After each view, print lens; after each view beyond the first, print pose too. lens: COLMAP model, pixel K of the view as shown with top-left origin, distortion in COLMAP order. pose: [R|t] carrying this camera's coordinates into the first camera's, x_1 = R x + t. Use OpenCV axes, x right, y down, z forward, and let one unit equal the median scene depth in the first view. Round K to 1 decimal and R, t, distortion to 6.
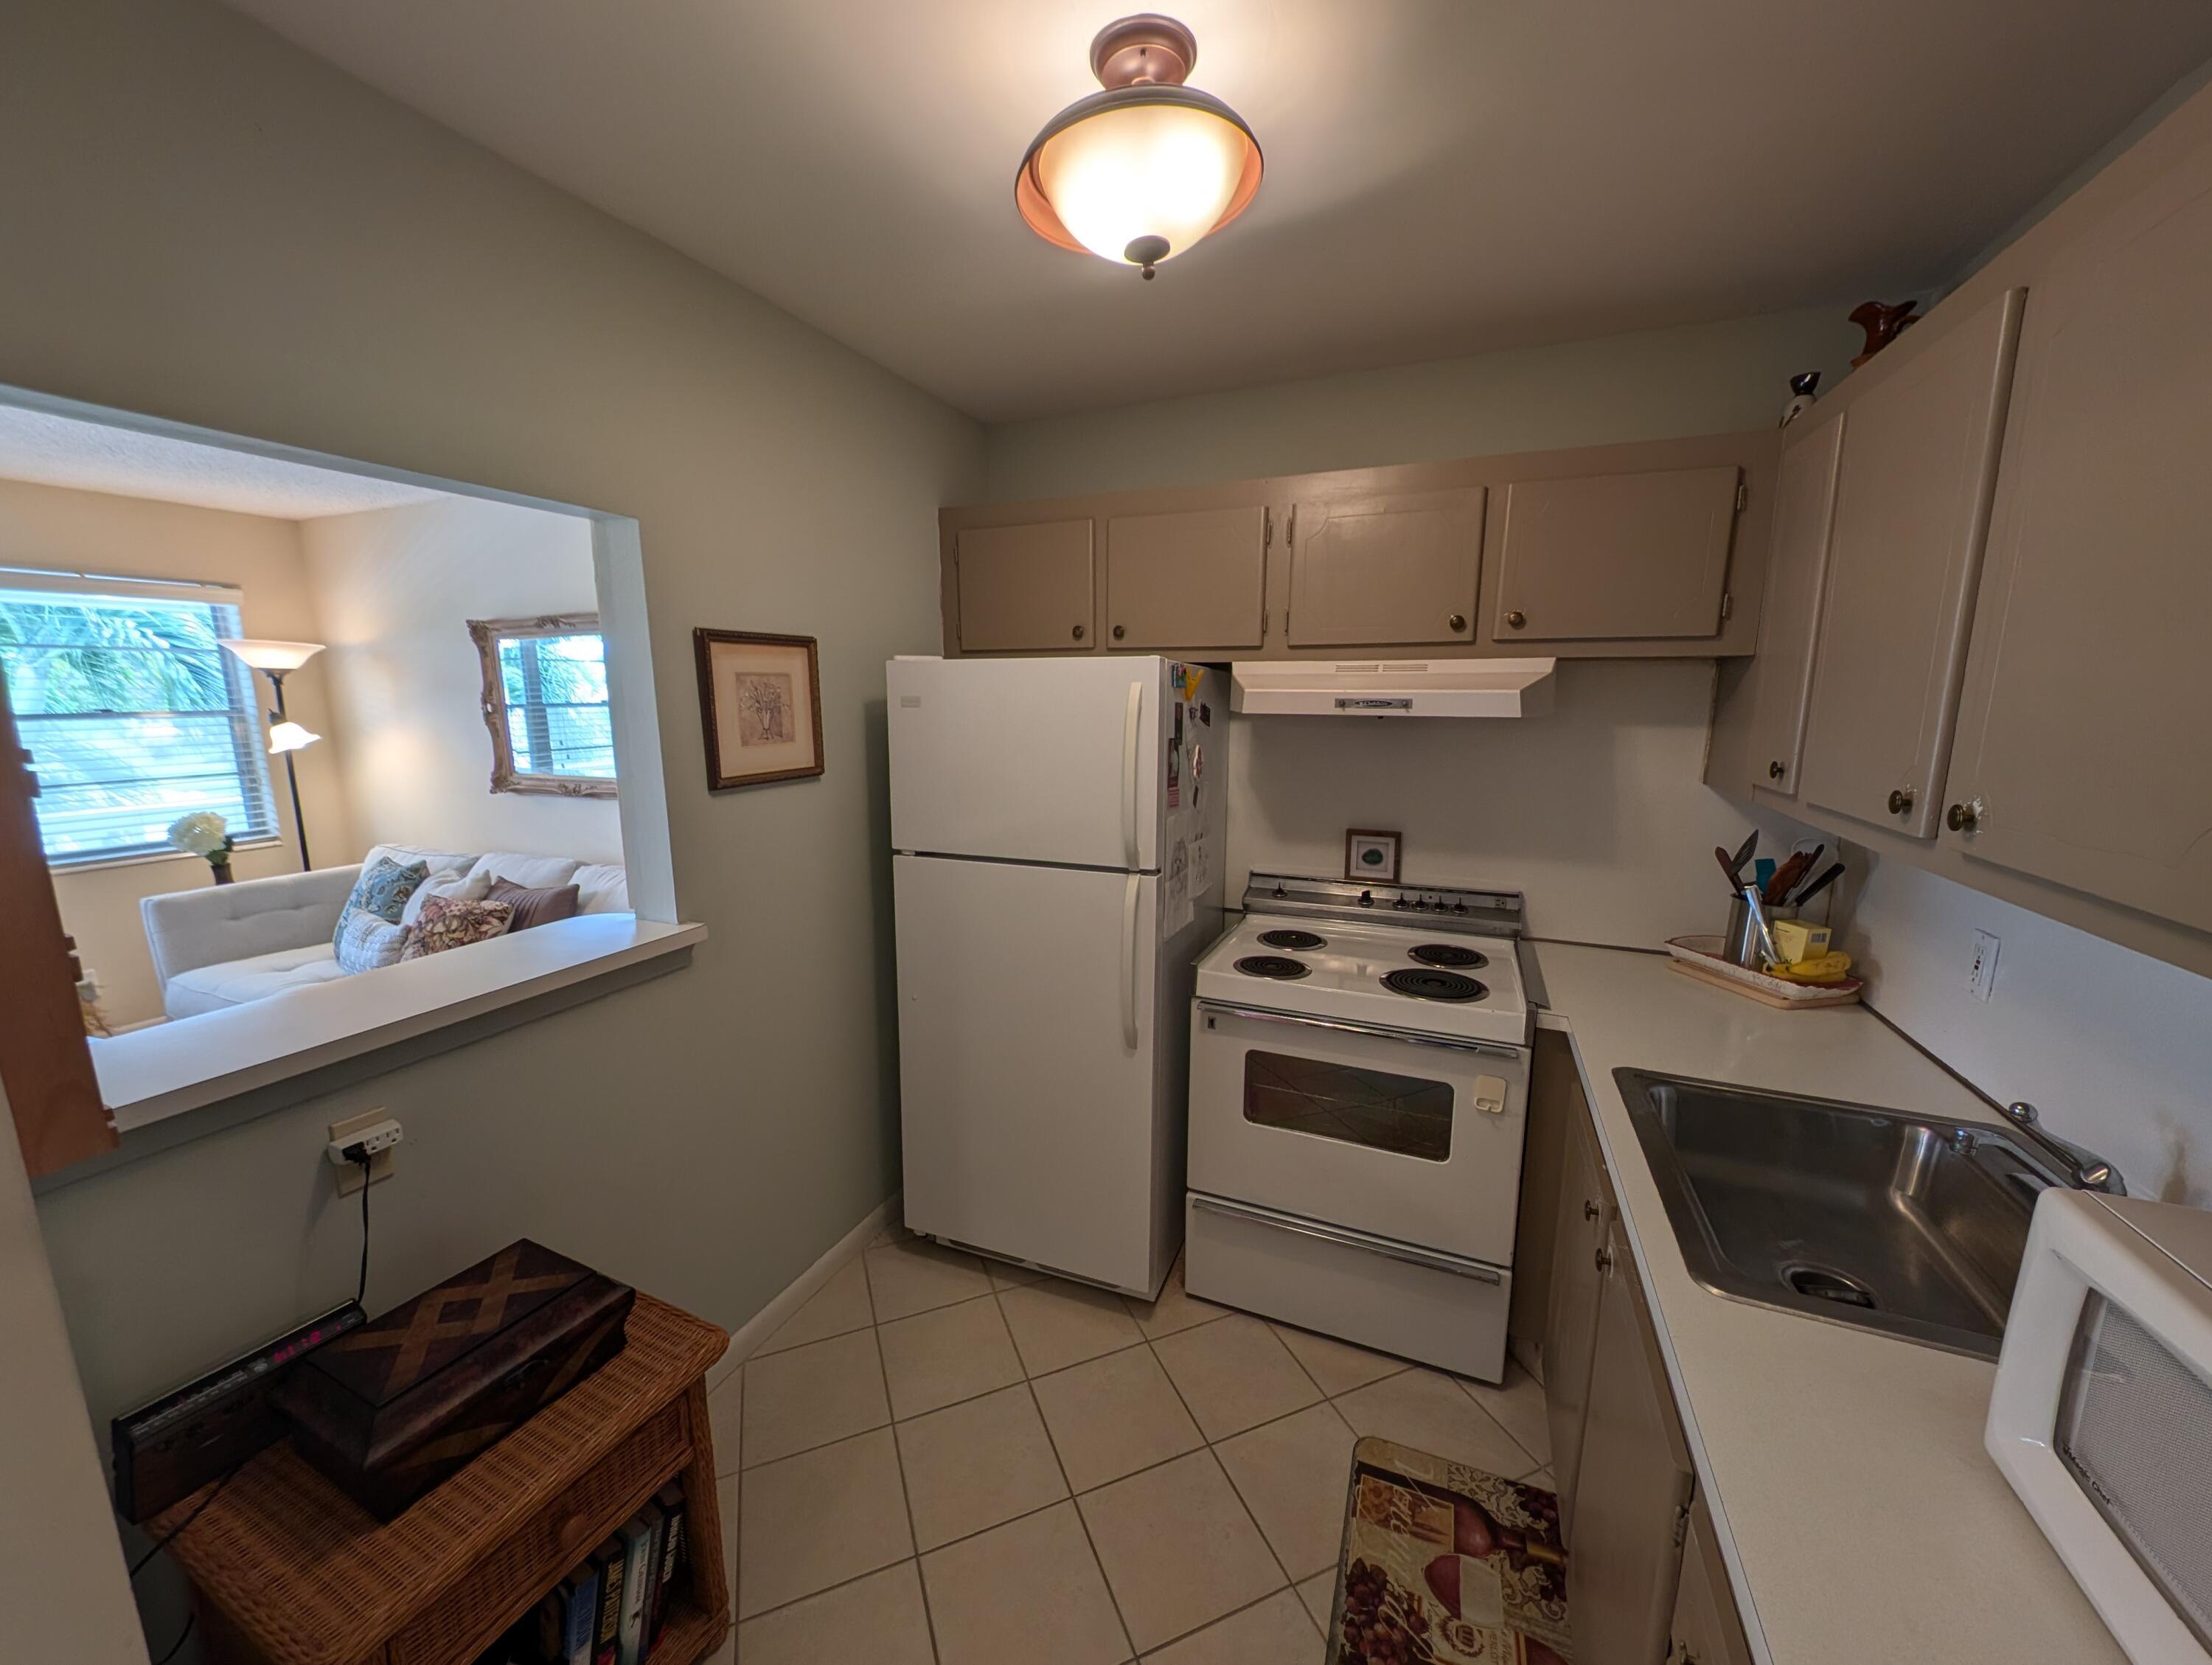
lens RADIAL K [[823.4, 0, 1110.4], [0, 823.4, 832.4], [0, 0, 1]] dist [0.011096, -0.004698]
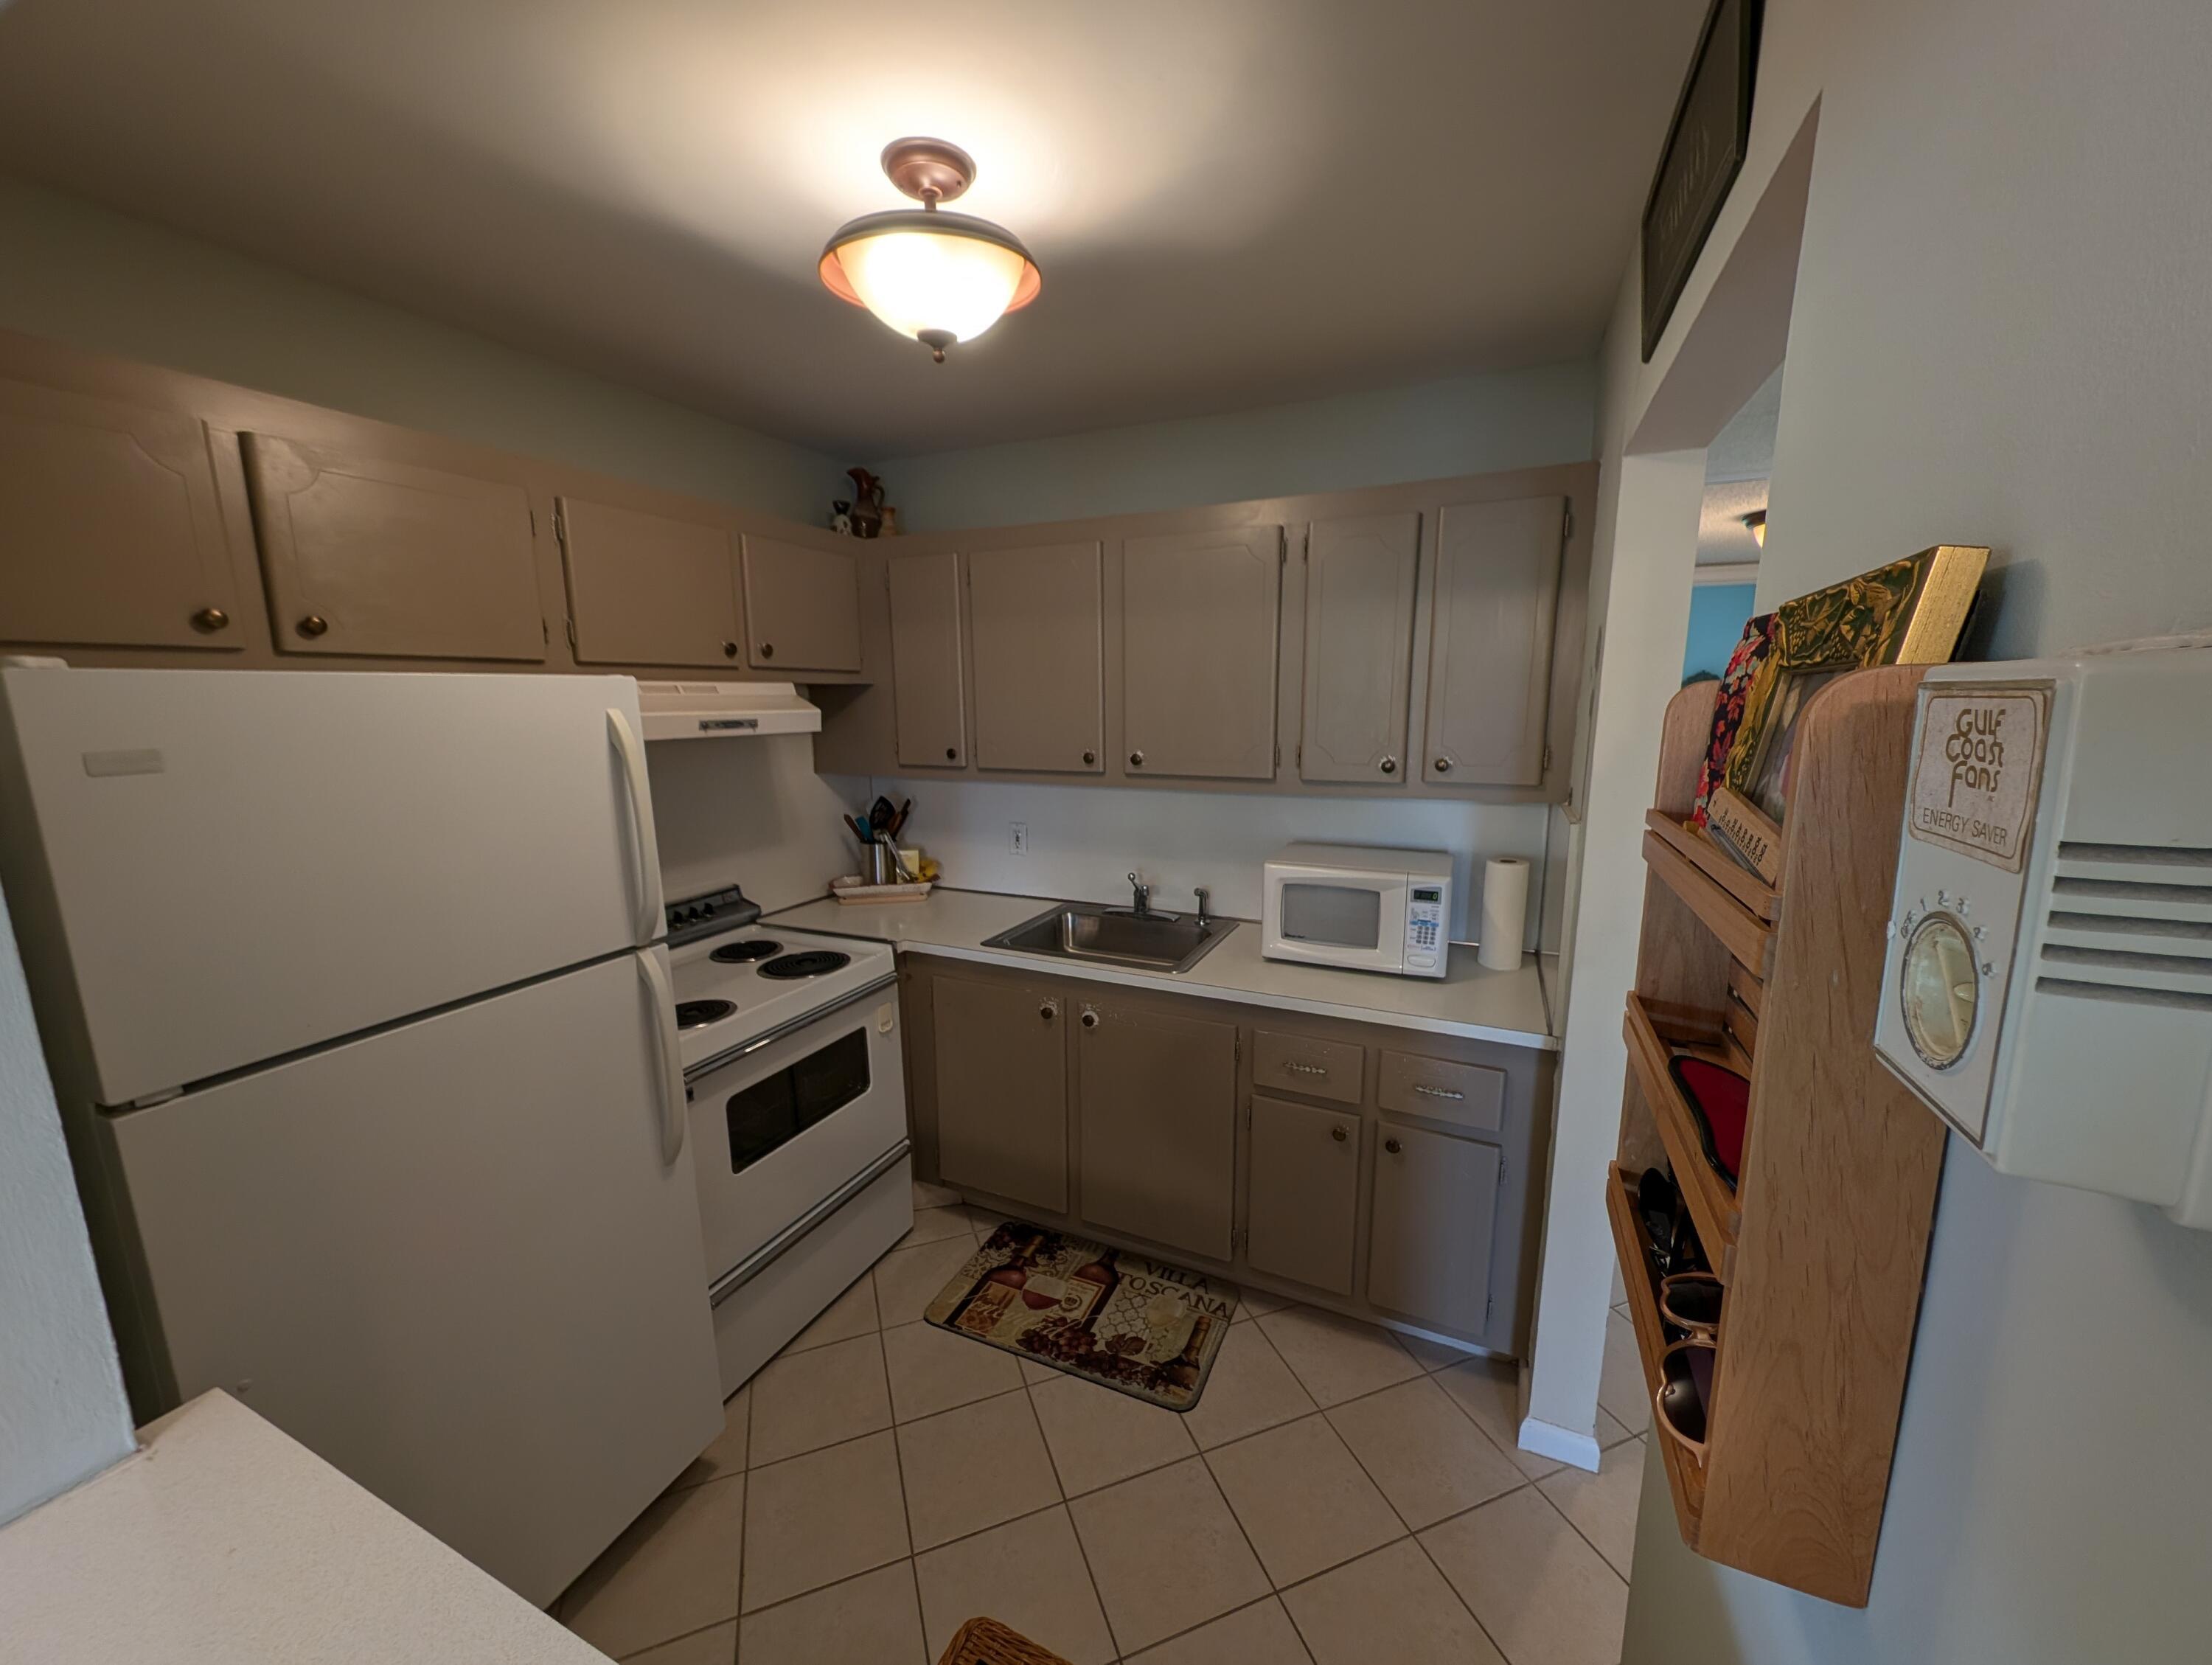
lens RADIAL K [[823.4, 0, 1102.4], [0, 823.4, 825.8], [0, 0, 1]] dist [0.011096, -0.004698]
pose [[0.046148, -0.160839, 0.985901, -0.713968], [0.174394, 0.973093, 0.150586, -0.107735], [-0.983594, 0.164986, 0.072955, 0.486741]]
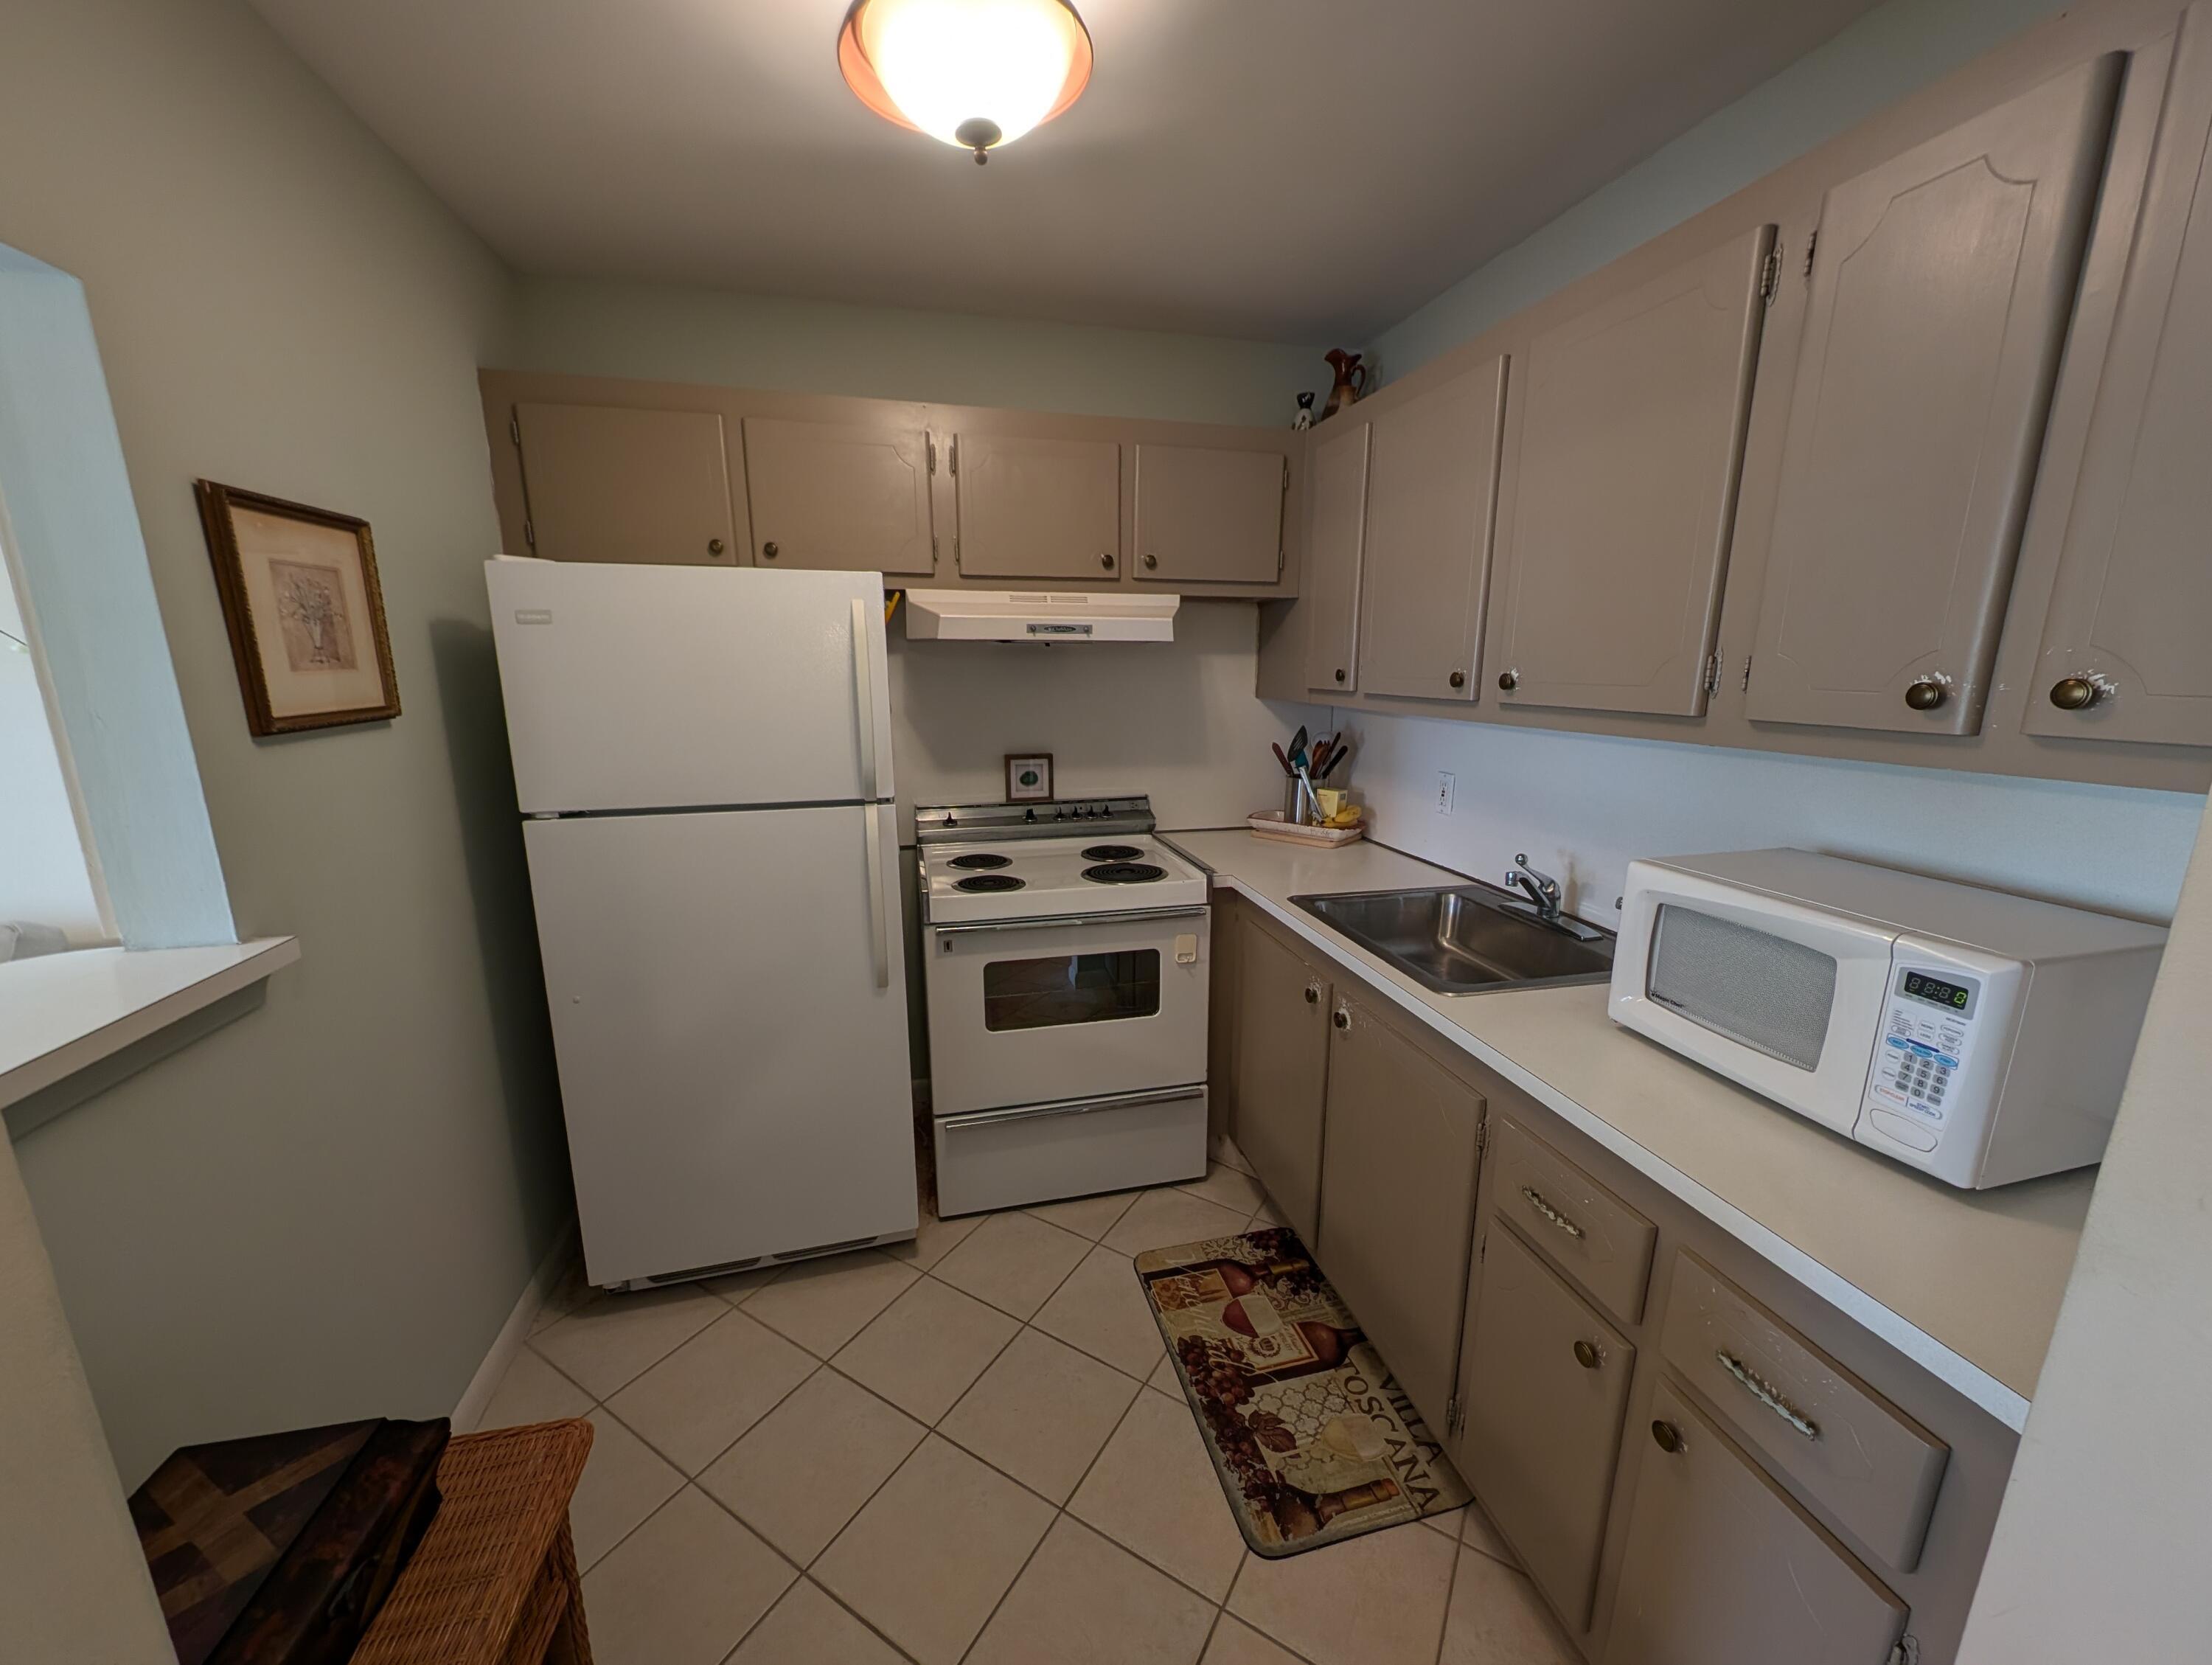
lens RADIAL K [[823.4, 0, 1105.1], [0, 823.4, 828.7], [0, 0, 1]] dist [0.011096, -0.004698]
pose [[0.806758, -0.121440, 0.578267, -0.306429], [0.100290, 0.992595, 0.068535, 0.040284], [-0.582308, 0.002703, 0.812964, 0.068478]]
